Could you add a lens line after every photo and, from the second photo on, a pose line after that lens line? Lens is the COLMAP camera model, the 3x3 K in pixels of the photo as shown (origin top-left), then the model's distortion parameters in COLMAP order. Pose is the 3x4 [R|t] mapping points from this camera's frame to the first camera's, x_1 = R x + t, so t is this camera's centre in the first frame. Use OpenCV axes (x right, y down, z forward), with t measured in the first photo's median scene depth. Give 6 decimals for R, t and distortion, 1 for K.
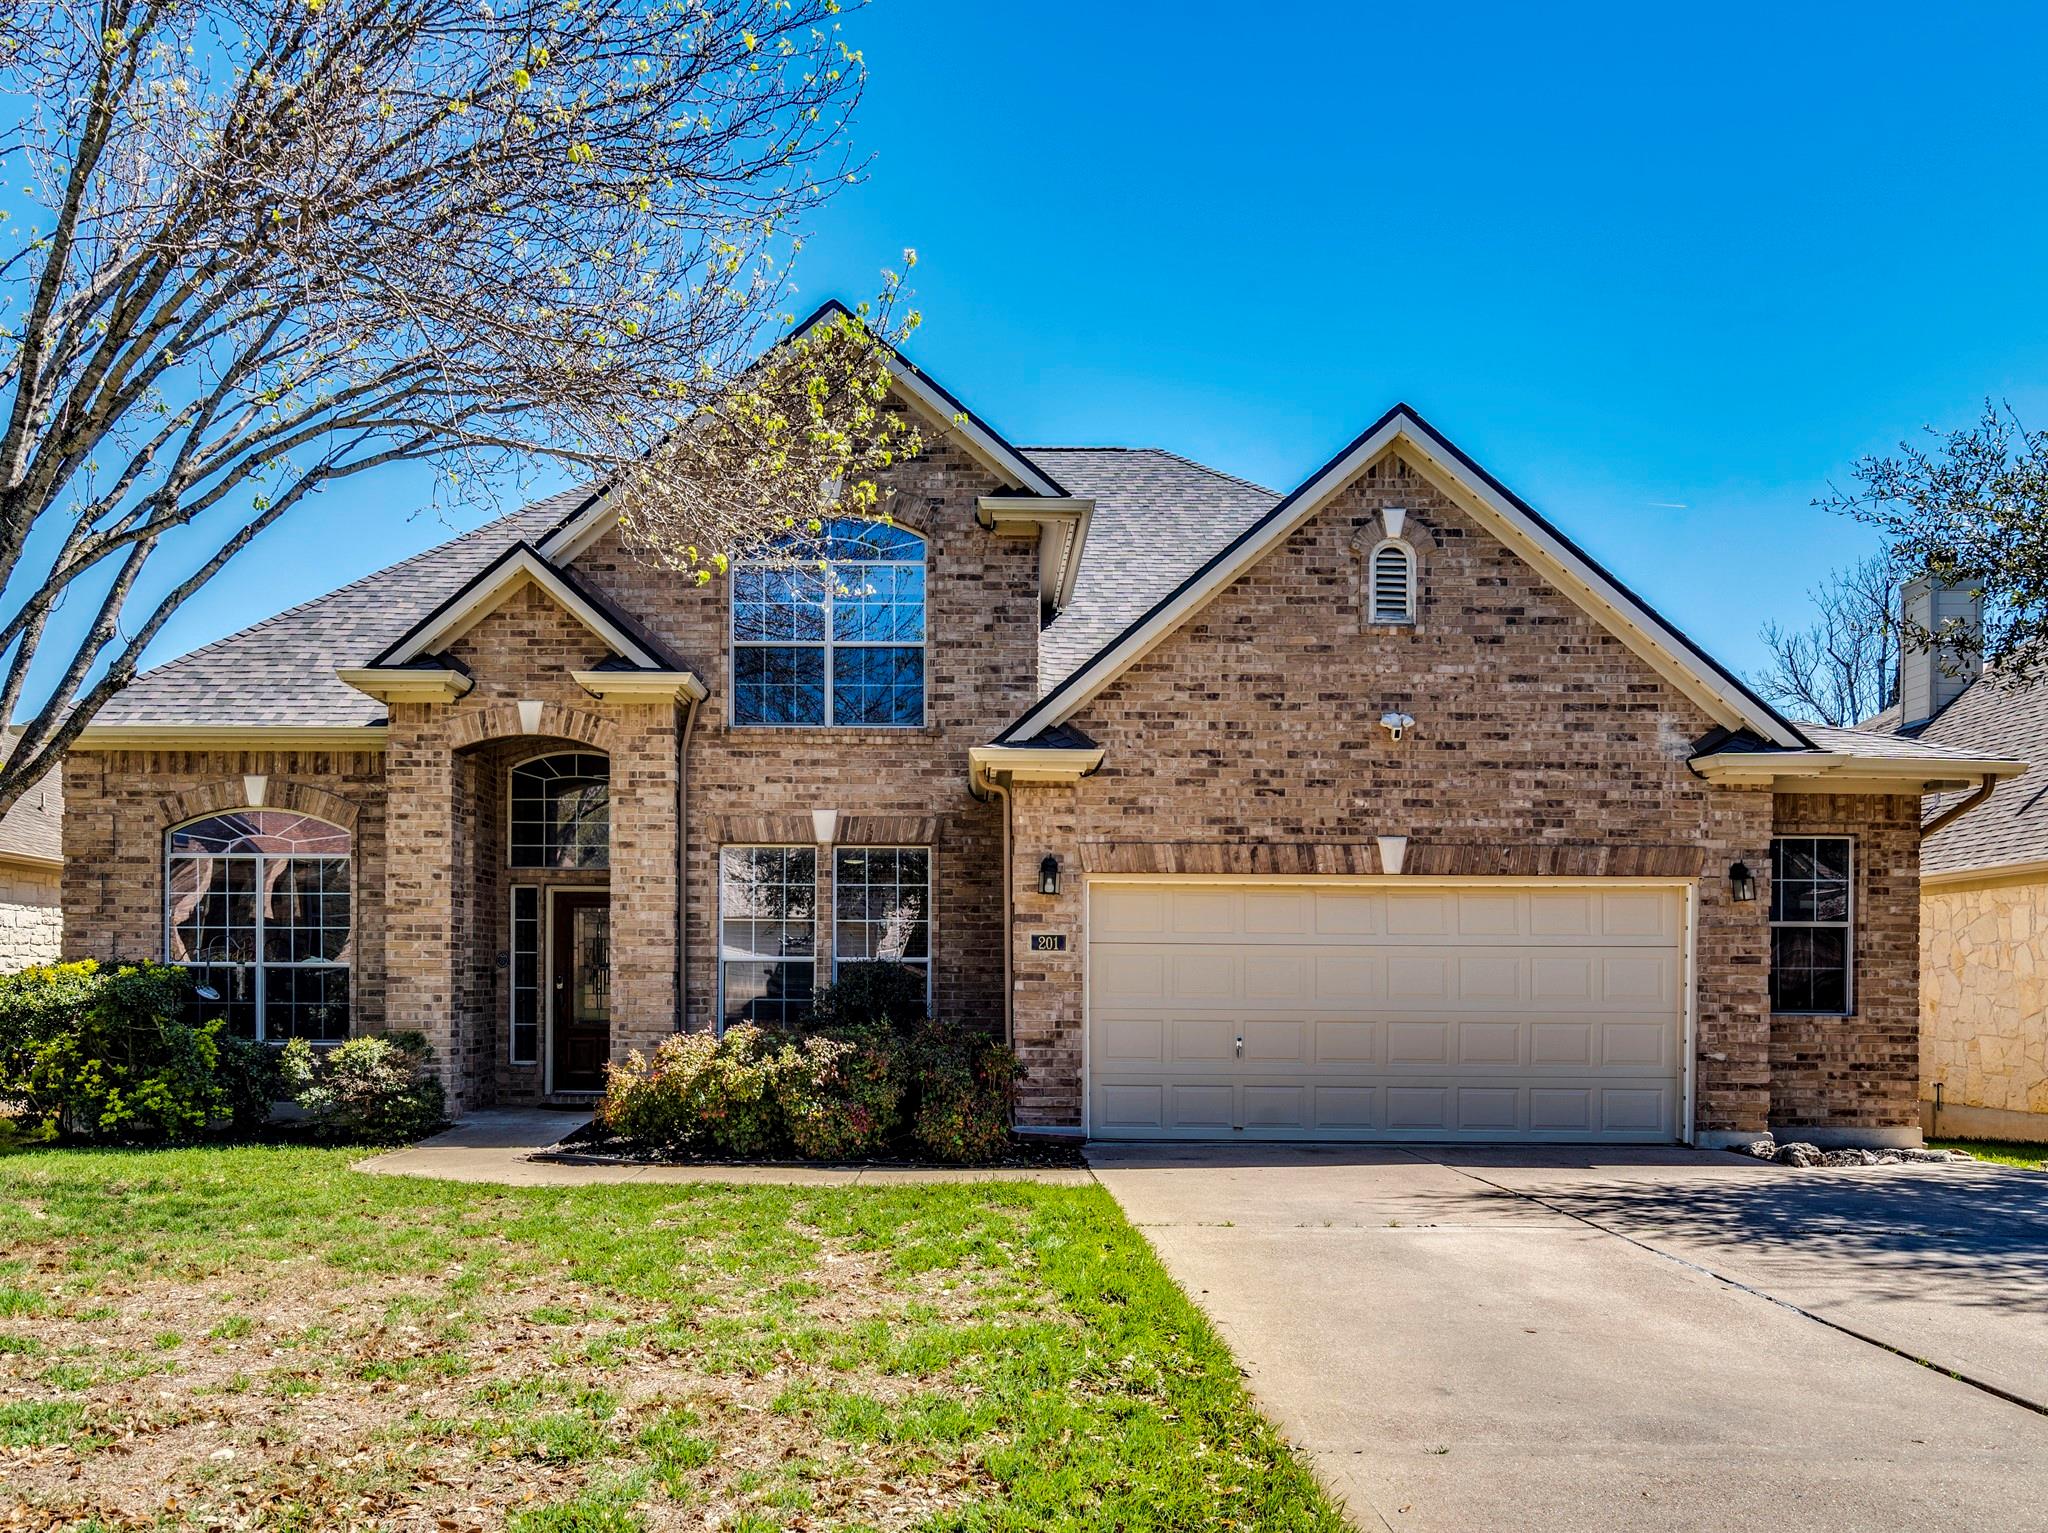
lens RADIAL K [[1078.9, 0, 1037.9], [0, 1078.9, 811.8], [0, 0, 1]] dist [-0.001216, 0.000780]
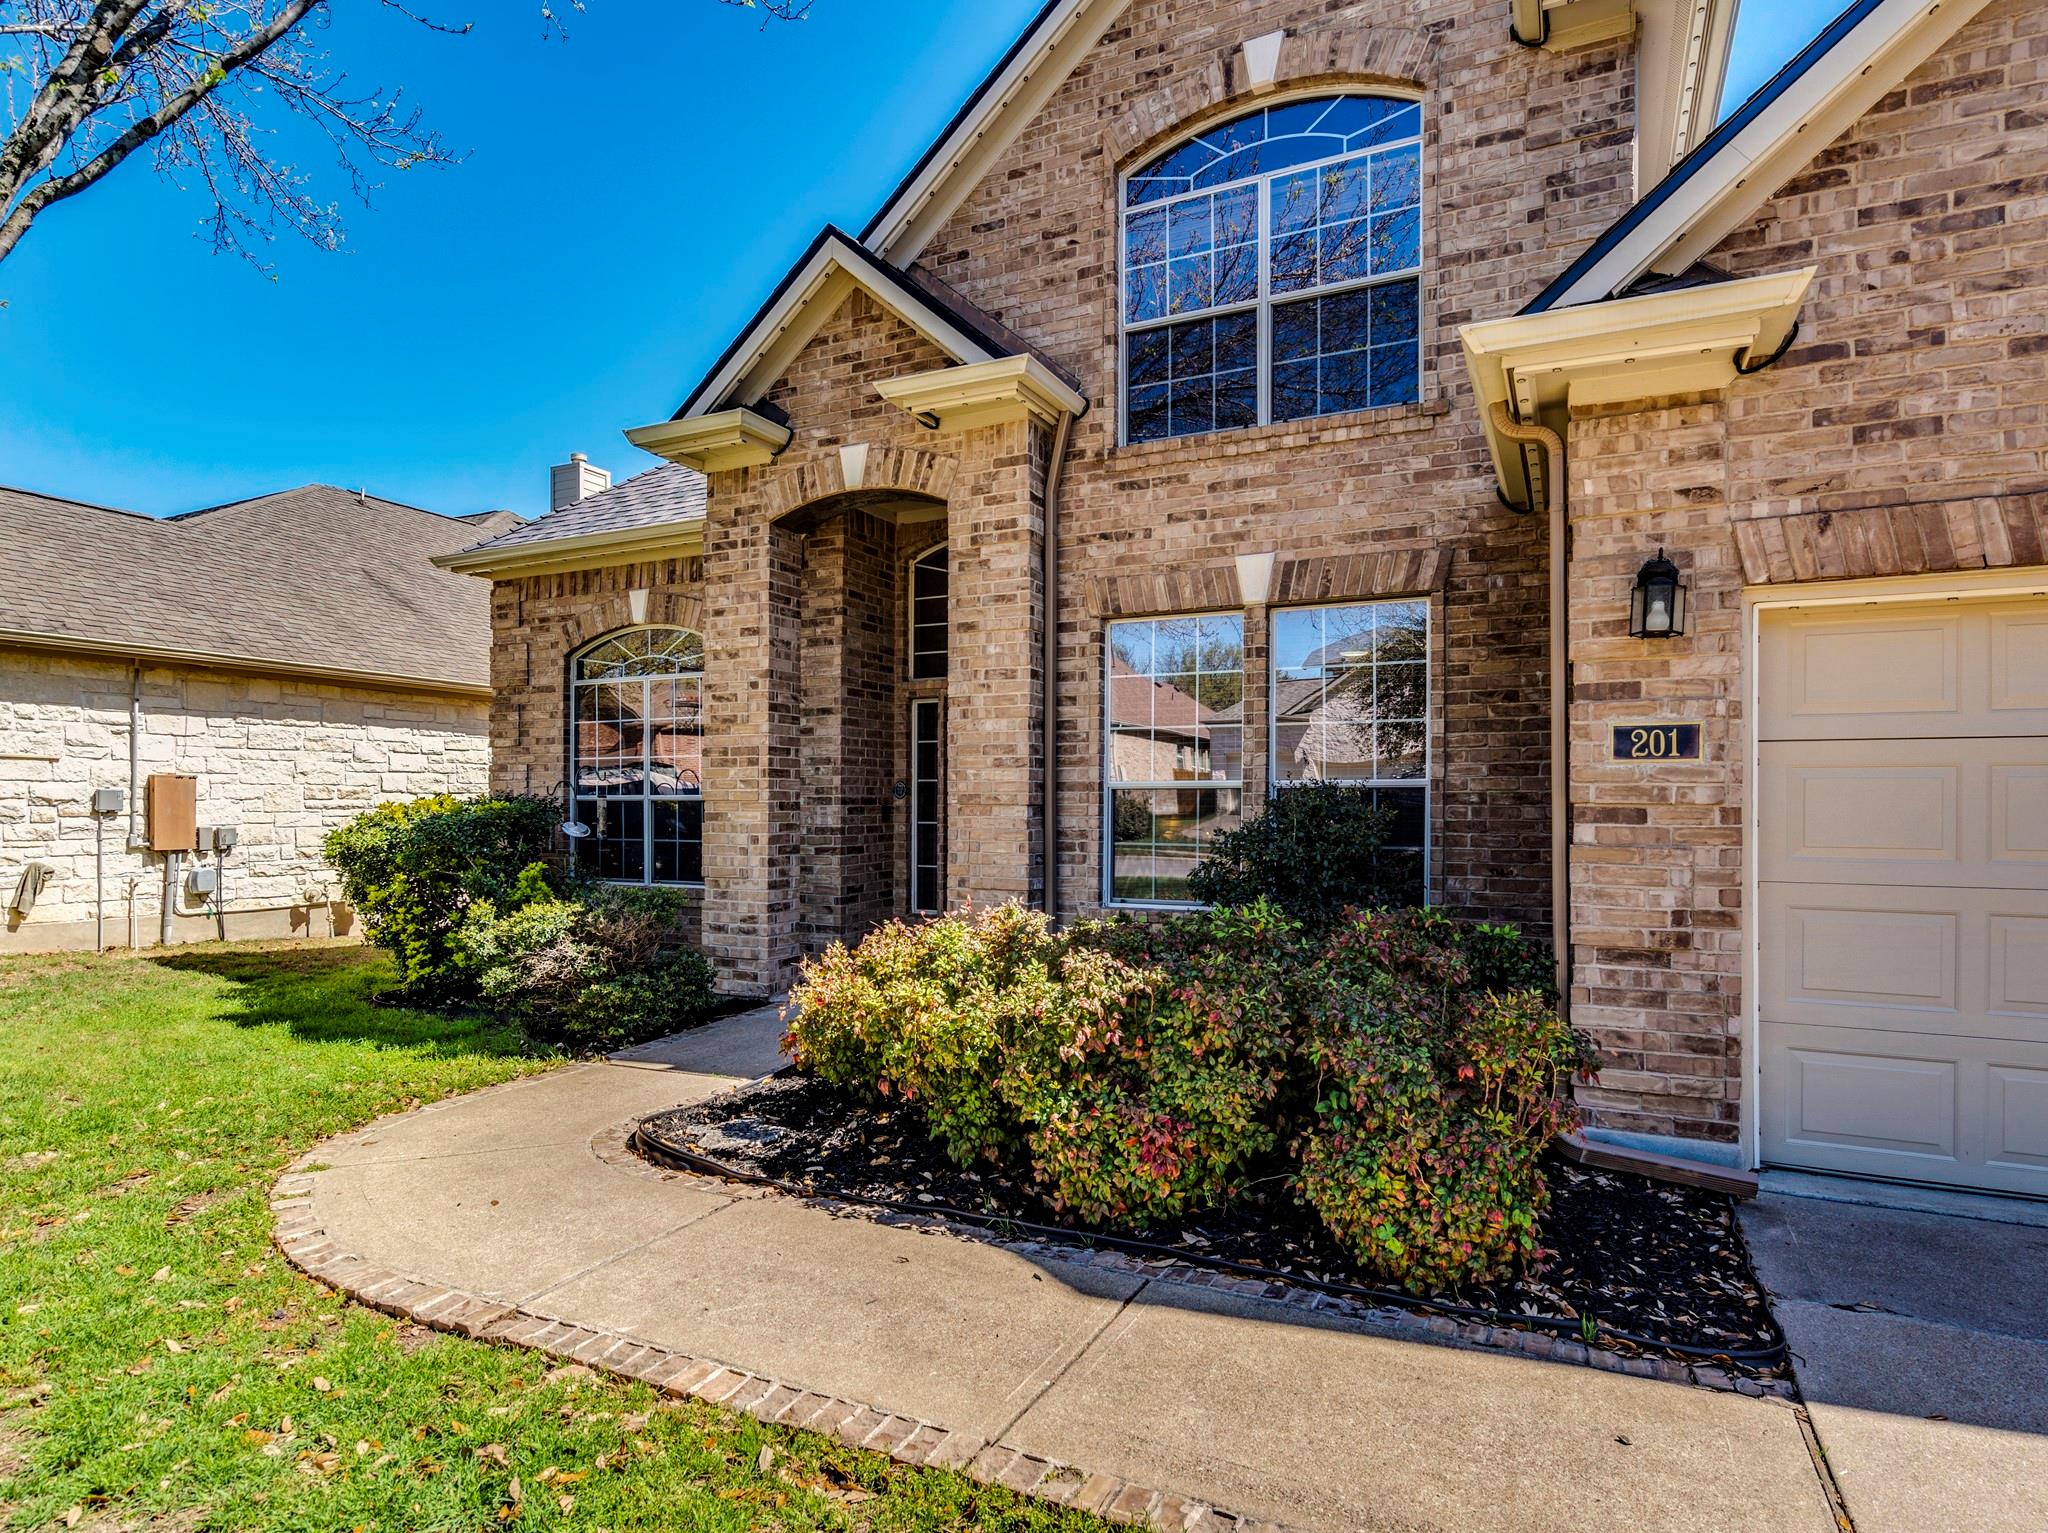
lens RADIAL K [[1078.9, 0, 1037.9], [0, 1078.9, 811.8], [0, 0, 1]] dist [-0.001216, 0.000780]
pose [[0.874275, -0.000047, -0.485430, 0.002183], [0.078063, 0.986999, 0.140499, 0.052980], [0.479112, -0.160729, 0.862912, 0.381922]]
